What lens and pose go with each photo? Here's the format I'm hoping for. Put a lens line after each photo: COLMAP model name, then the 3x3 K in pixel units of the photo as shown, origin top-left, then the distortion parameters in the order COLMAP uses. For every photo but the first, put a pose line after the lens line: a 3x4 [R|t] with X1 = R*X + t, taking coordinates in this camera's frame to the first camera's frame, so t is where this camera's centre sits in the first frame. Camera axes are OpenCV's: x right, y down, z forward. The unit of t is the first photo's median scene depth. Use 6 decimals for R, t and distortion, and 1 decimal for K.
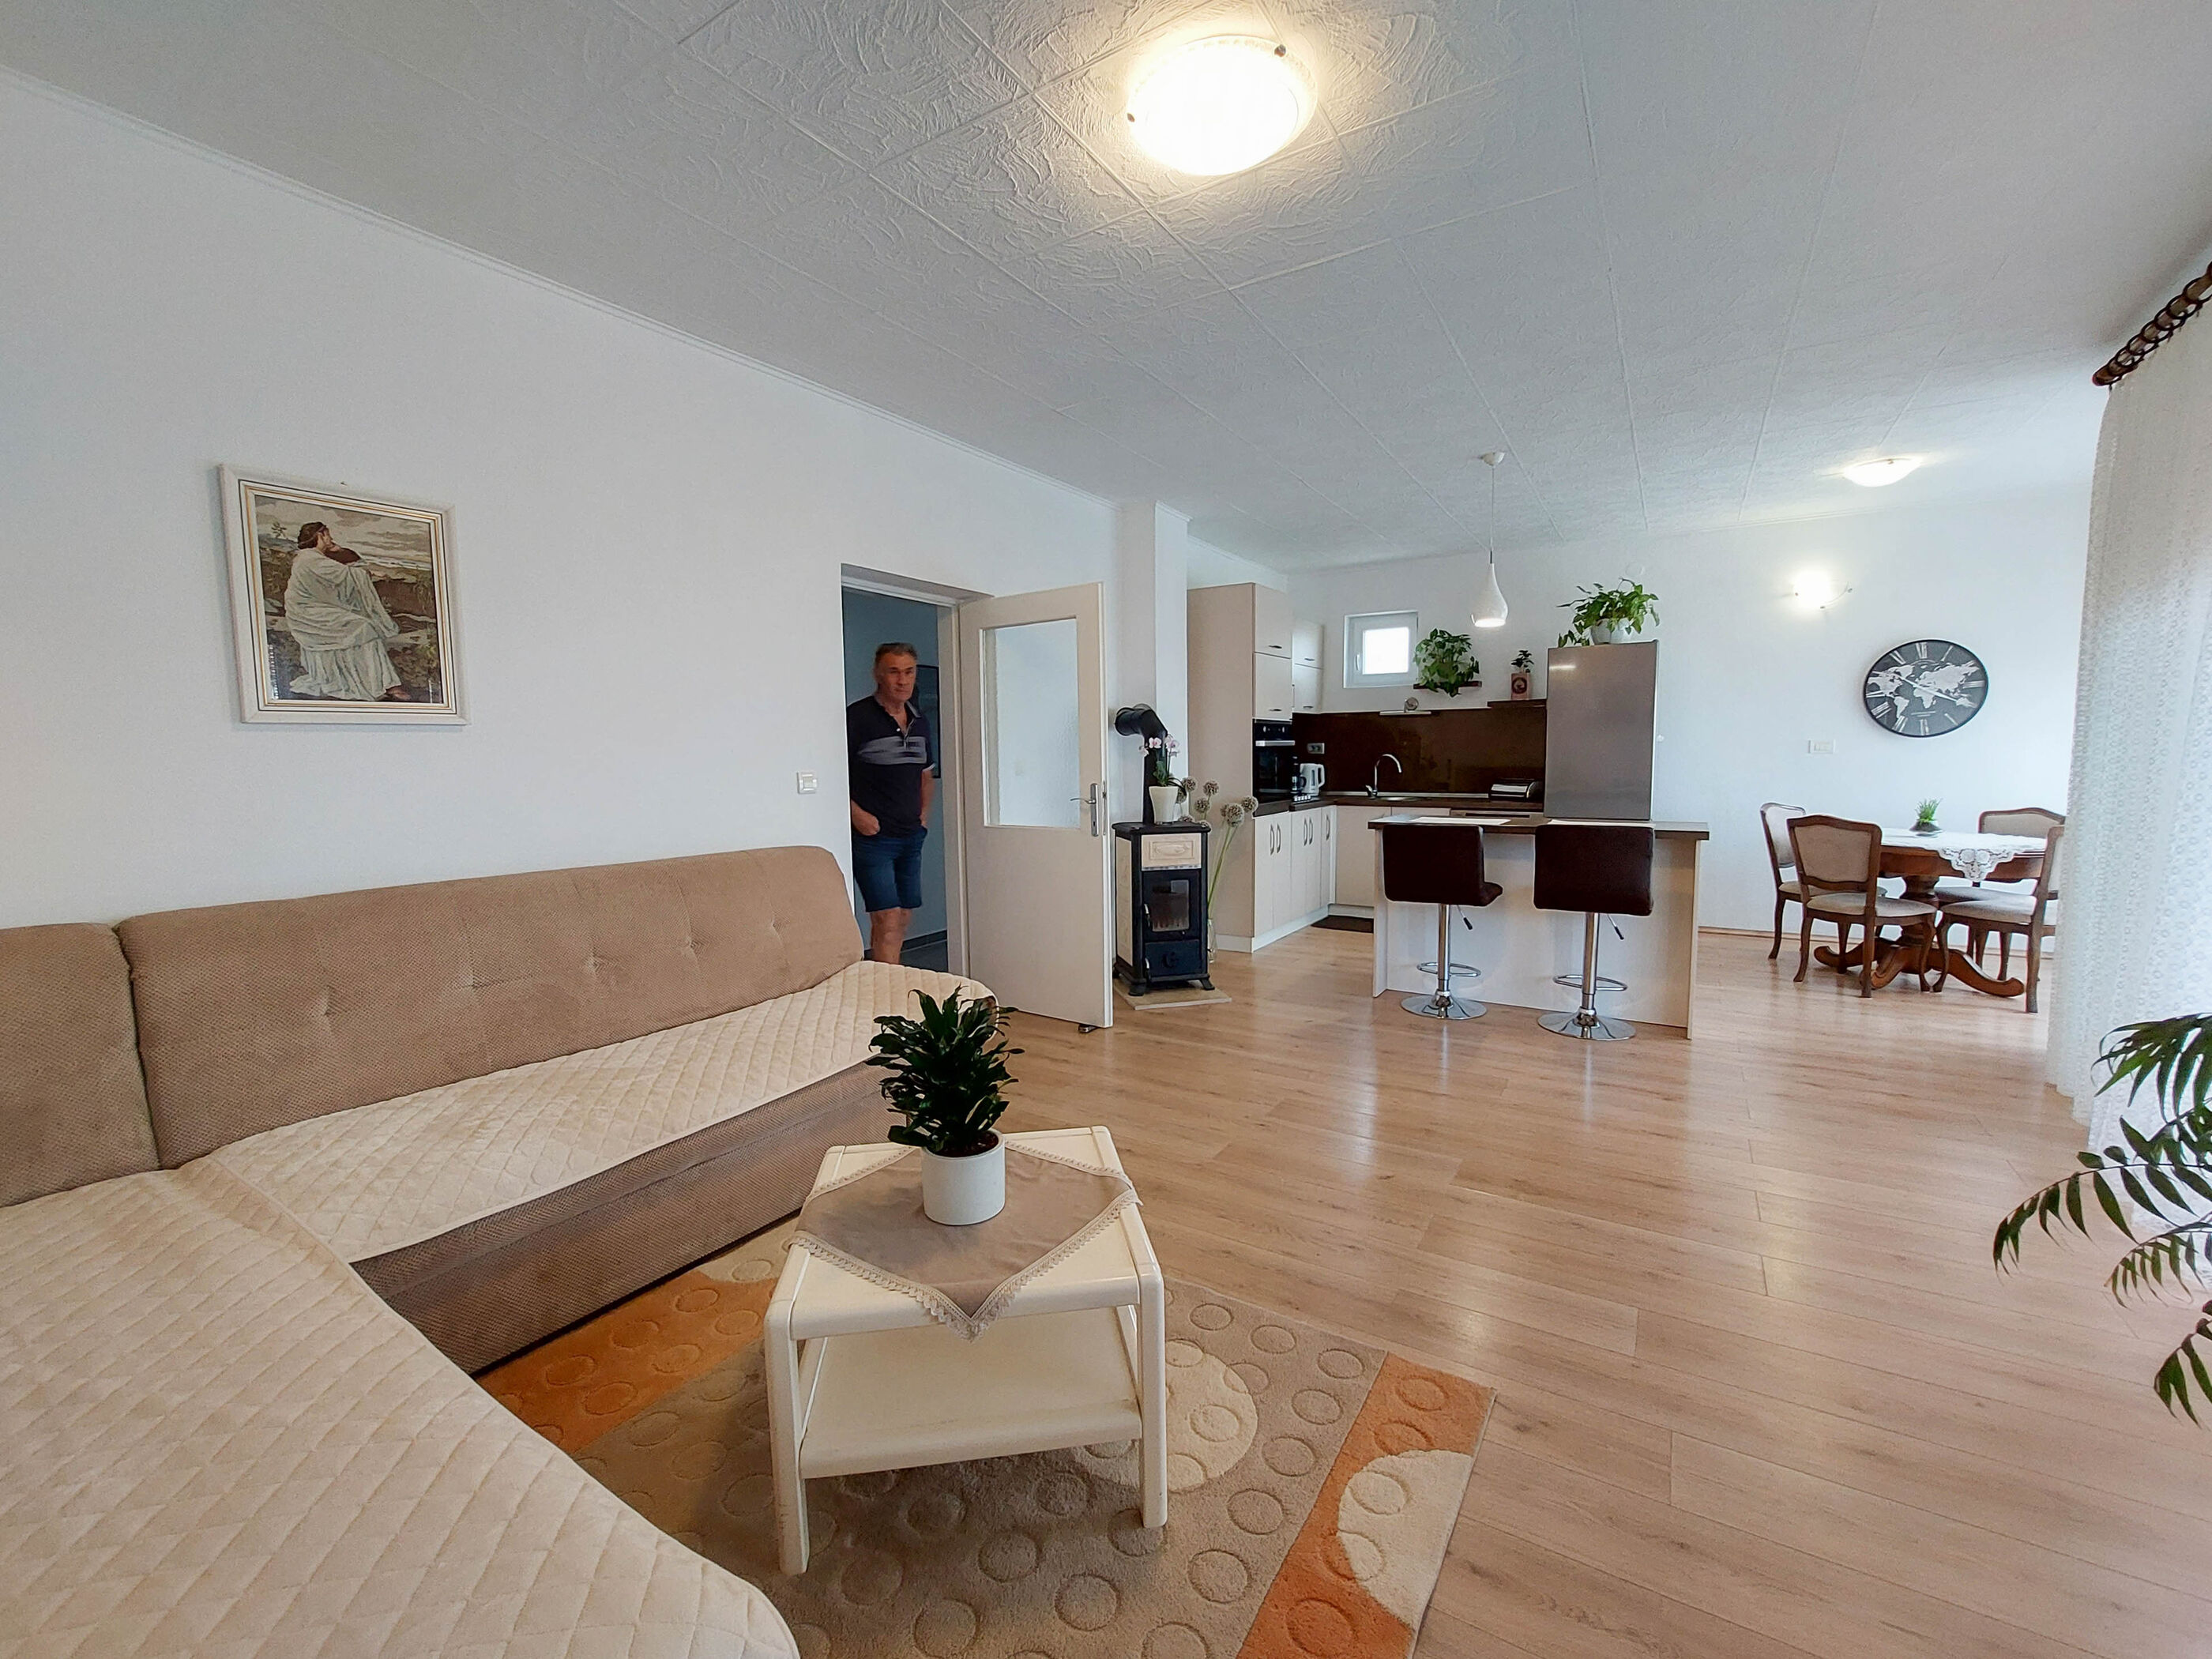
lens RADIAL K [[894.6, 0, 1114.1], [0, 894.6, 840.1], [0, 0, 1]] dist [-0.027867, -0.000123]
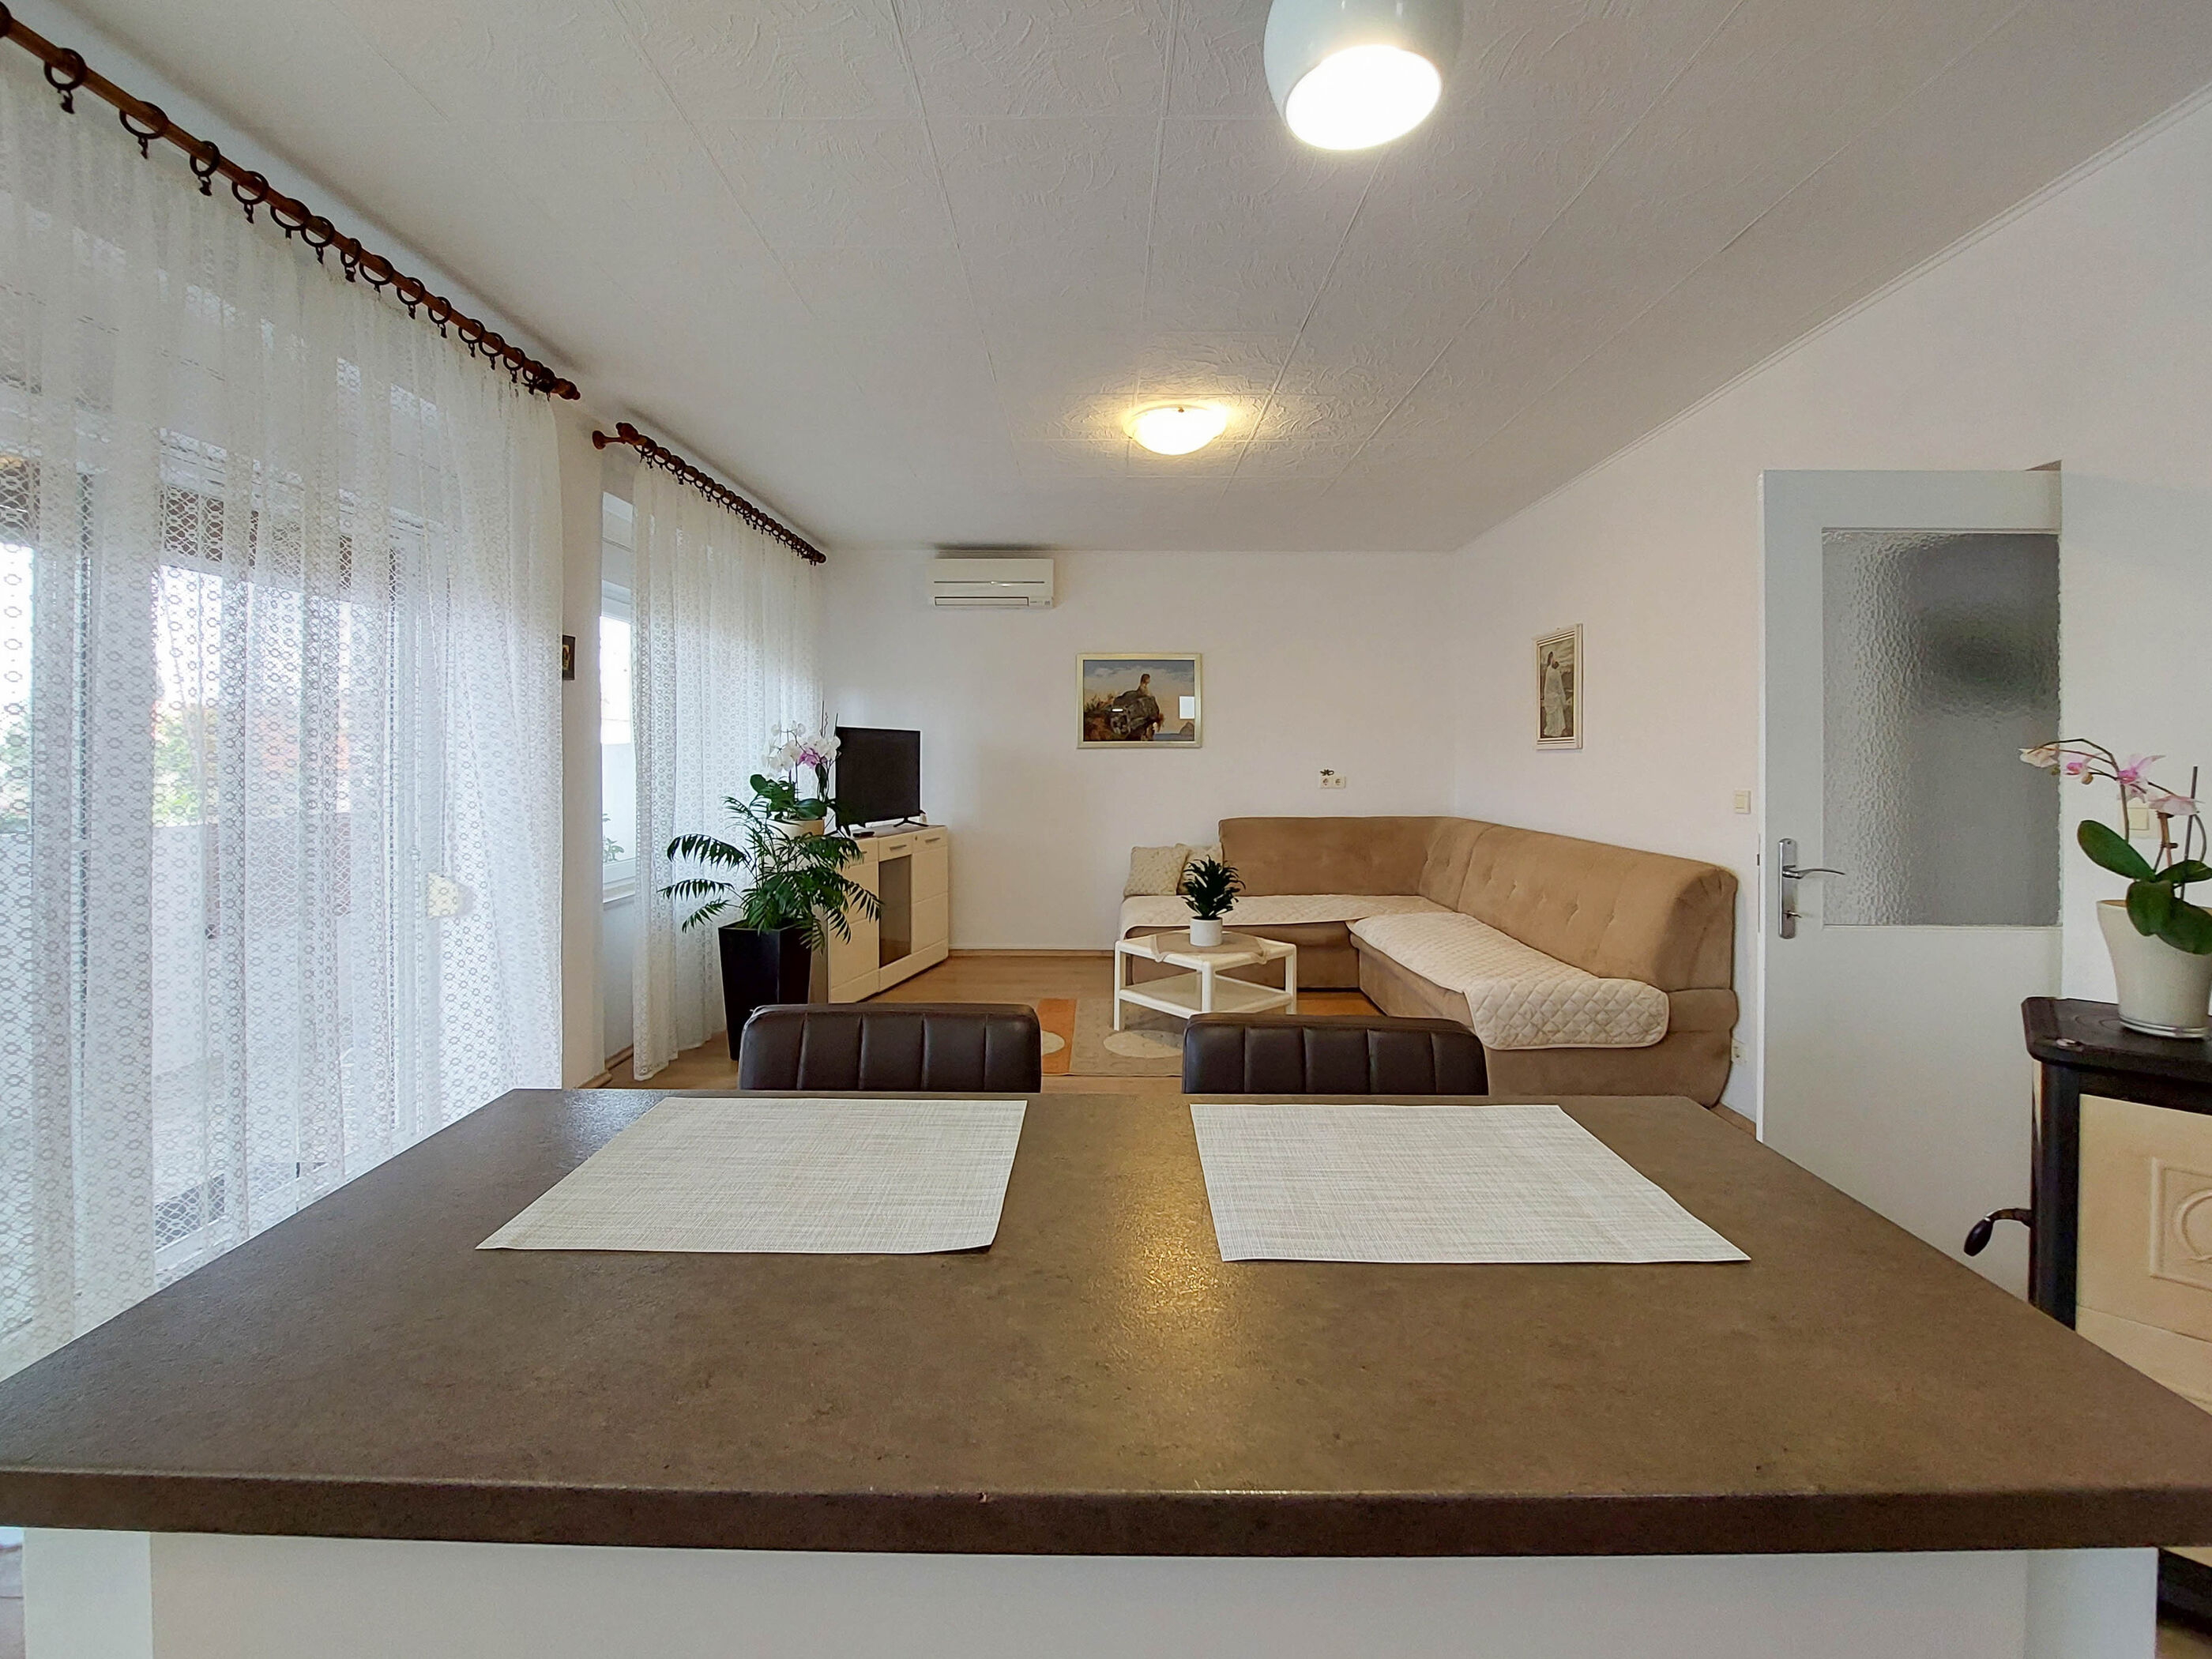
lens RADIAL K [[943.7, 0, 1104.9], [0, 943.7, 772.7], [0, 0, 1]] dist [-0.011440, -0.000456]
pose [[-0.840980, 0.020511, -0.540677, 0.556647], [-0.043132, 0.993560, 0.104780, -0.128051], [0.539344, 0.111439, -0.834680, 1.100988]]
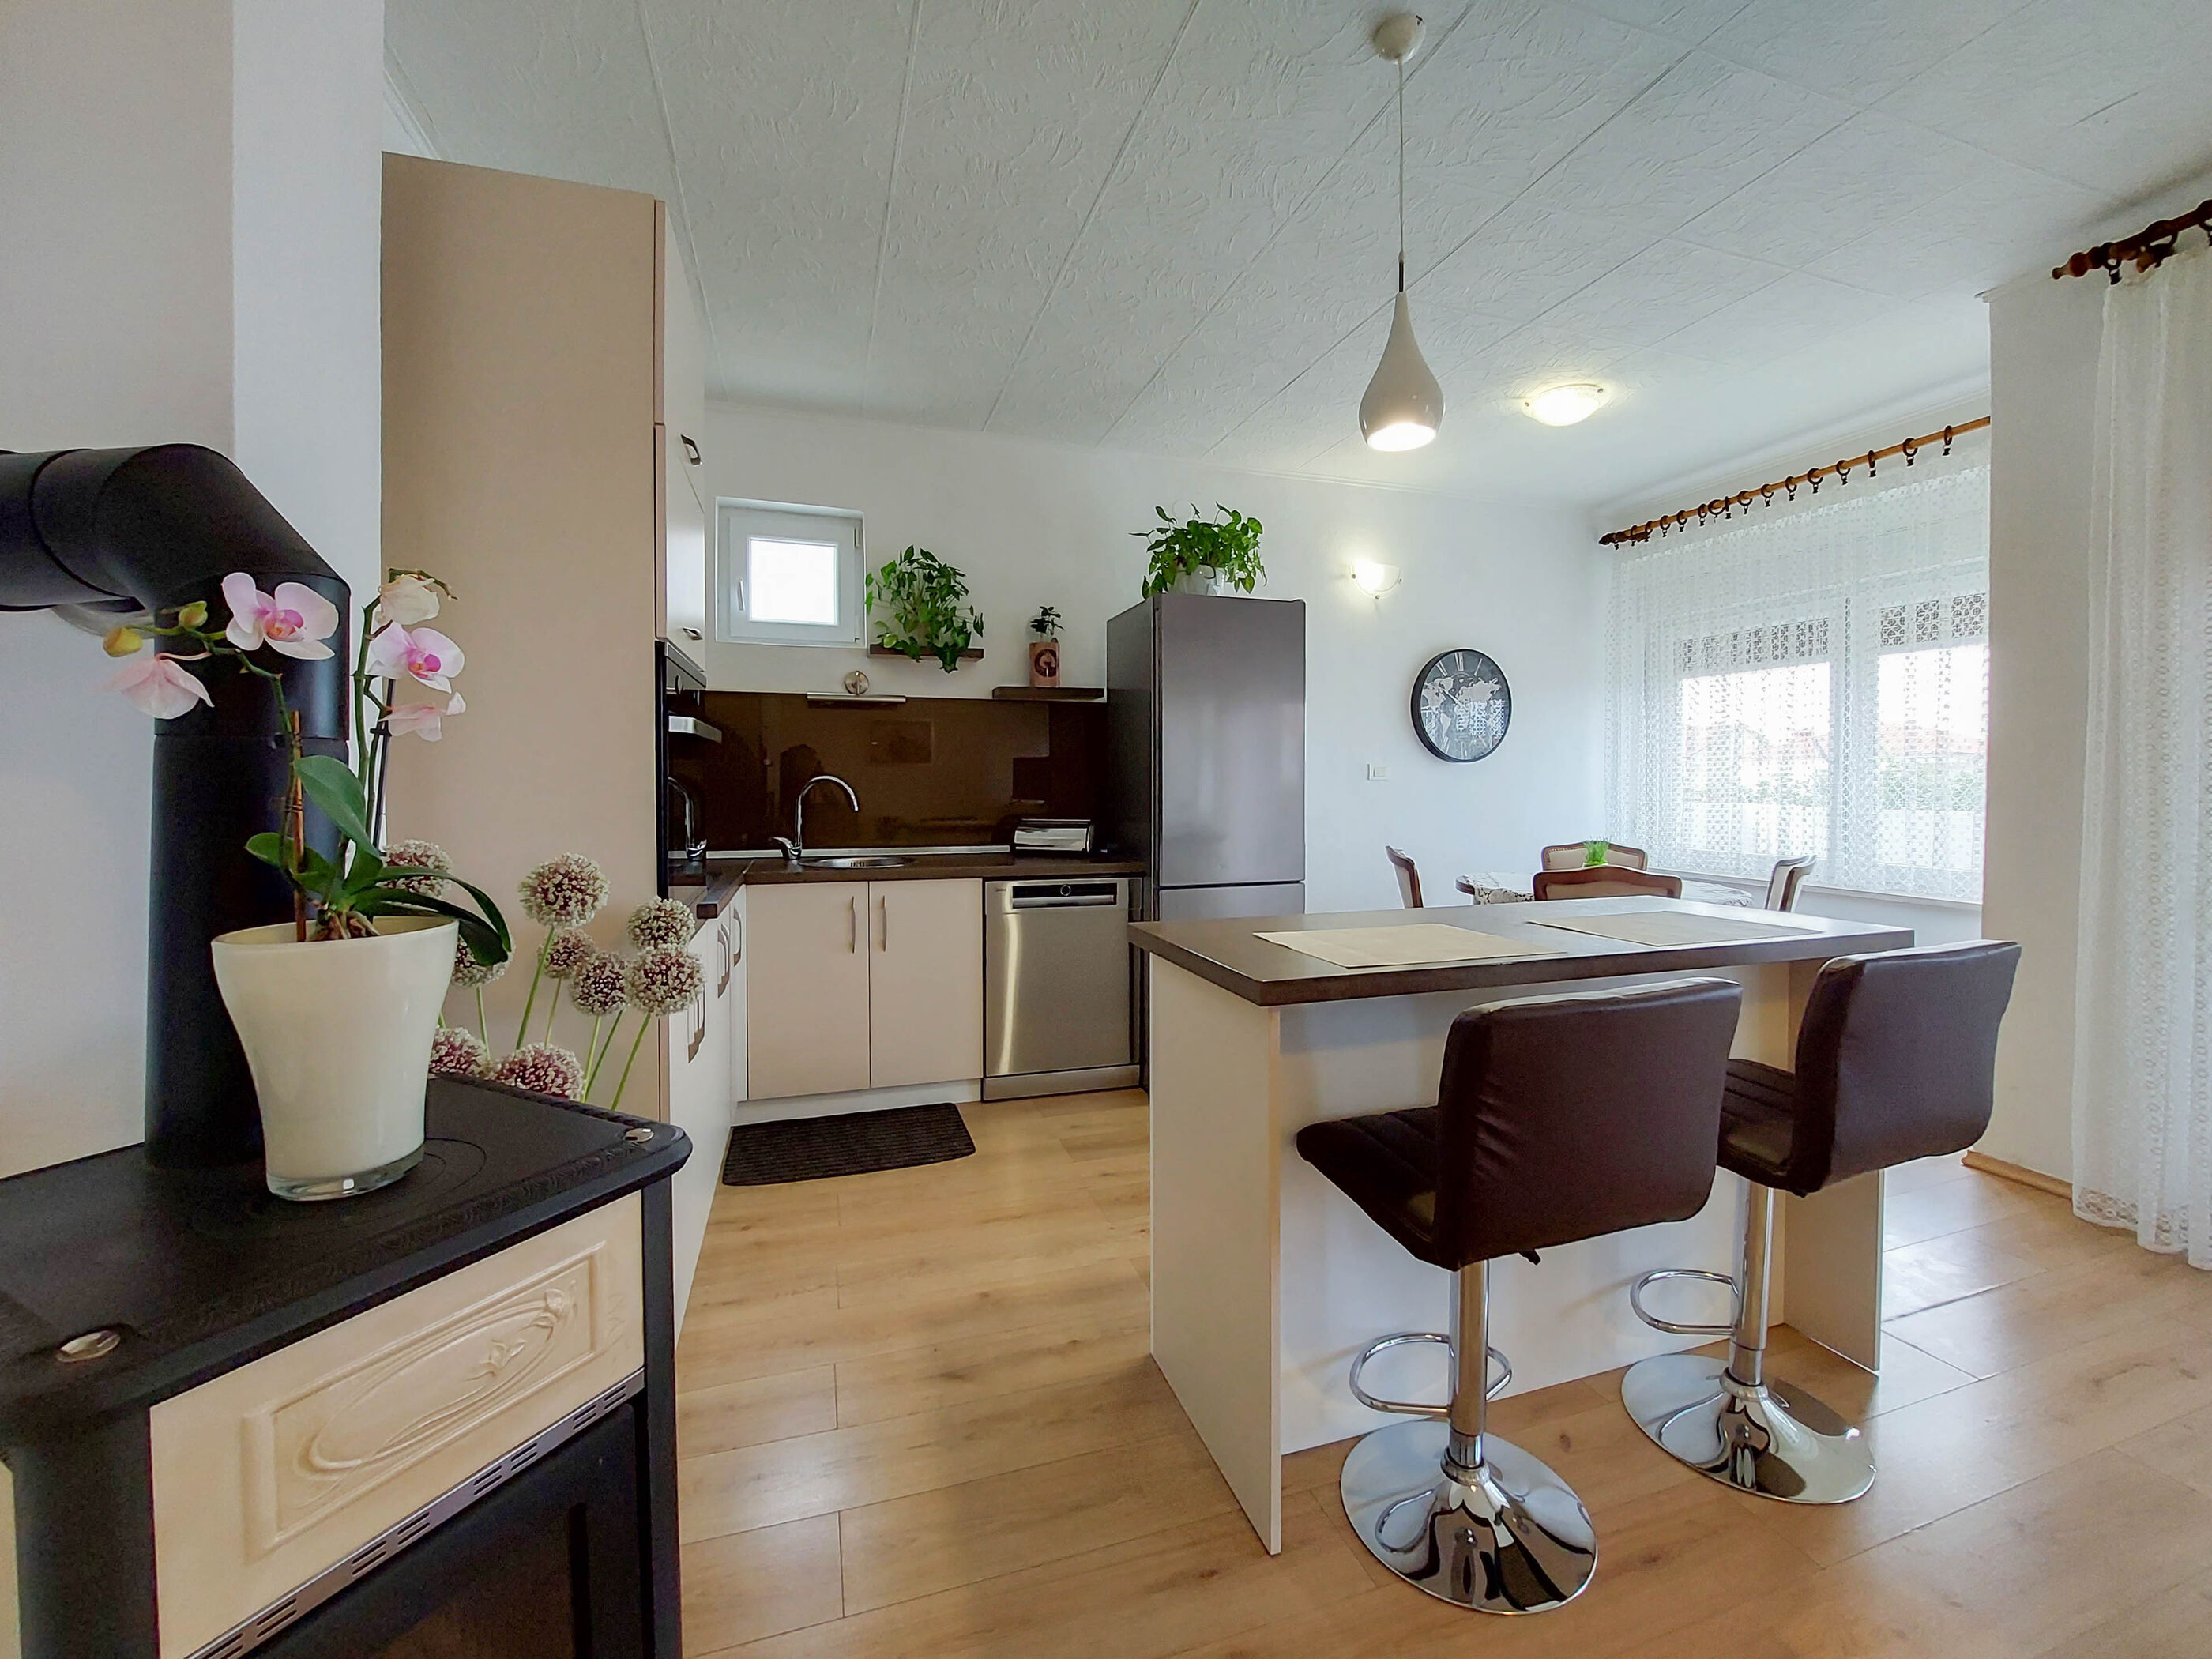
lens RADIAL K [[896.2, 0, 1100.7], [0, 896.2, 804.3], [0, 0, 1]] dist [-0.000806, -0.000169]
pose [[0.638439, -0.006504, 0.769645, 0.021052], [0.066333, 0.996709, -0.046602, -0.067522], [-0.766808, 0.080805, 0.636769, 0.825101]]
